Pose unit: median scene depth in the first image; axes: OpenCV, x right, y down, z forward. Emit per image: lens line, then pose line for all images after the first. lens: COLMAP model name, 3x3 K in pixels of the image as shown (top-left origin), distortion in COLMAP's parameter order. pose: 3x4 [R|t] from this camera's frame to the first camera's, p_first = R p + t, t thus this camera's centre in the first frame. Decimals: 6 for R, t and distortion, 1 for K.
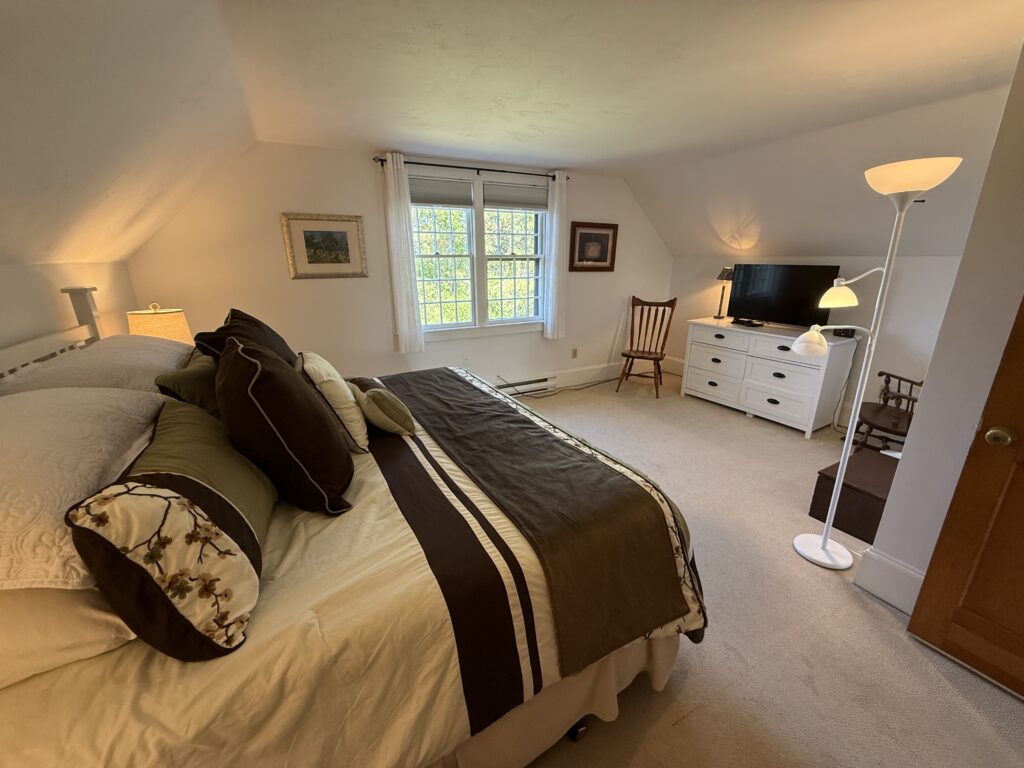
lens RADIAL K [[408.1, 0, 512.3], [0, 408.1, 383.7], [0, 0, 1]] dist [-0.001008, 0.000552]
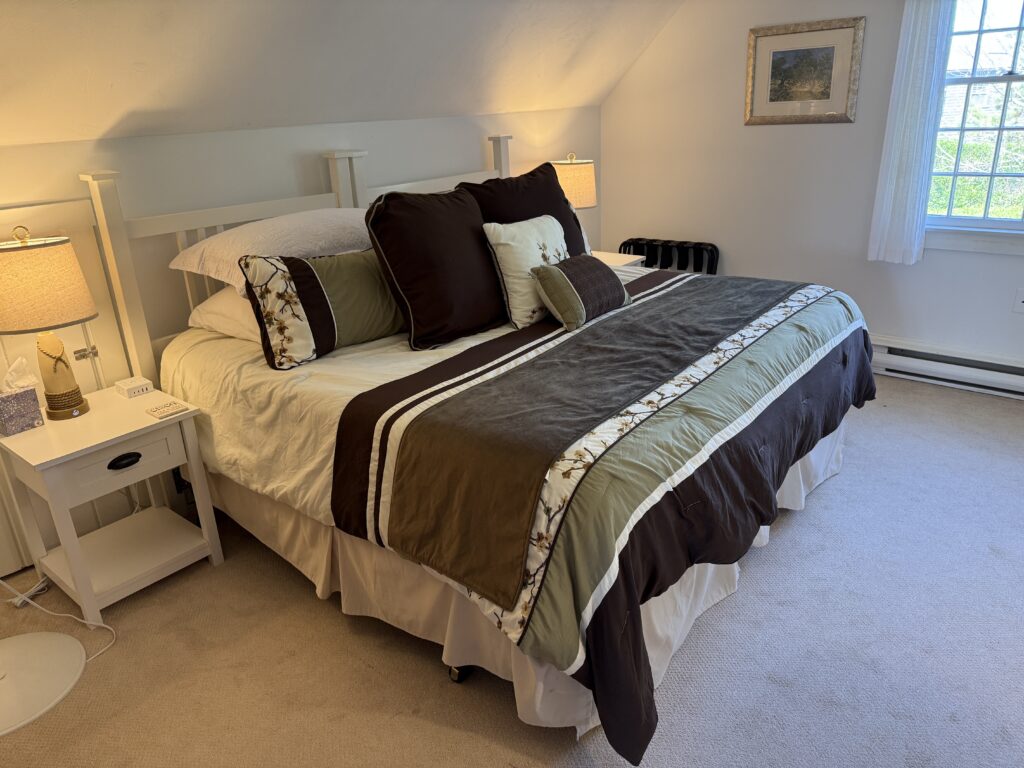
lens RADIAL K [[712.8, 0, 508.5], [0, 712.8, 385.9], [0, 0, 1]] dist [0.077205, -0.105404]
pose [[0.366938, 0.327369, -0.870739, 0.975889], [-0.227422, 0.939197, 0.257270, -0.109140], [0.902018, 0.103623, 0.419078, 0.275103]]
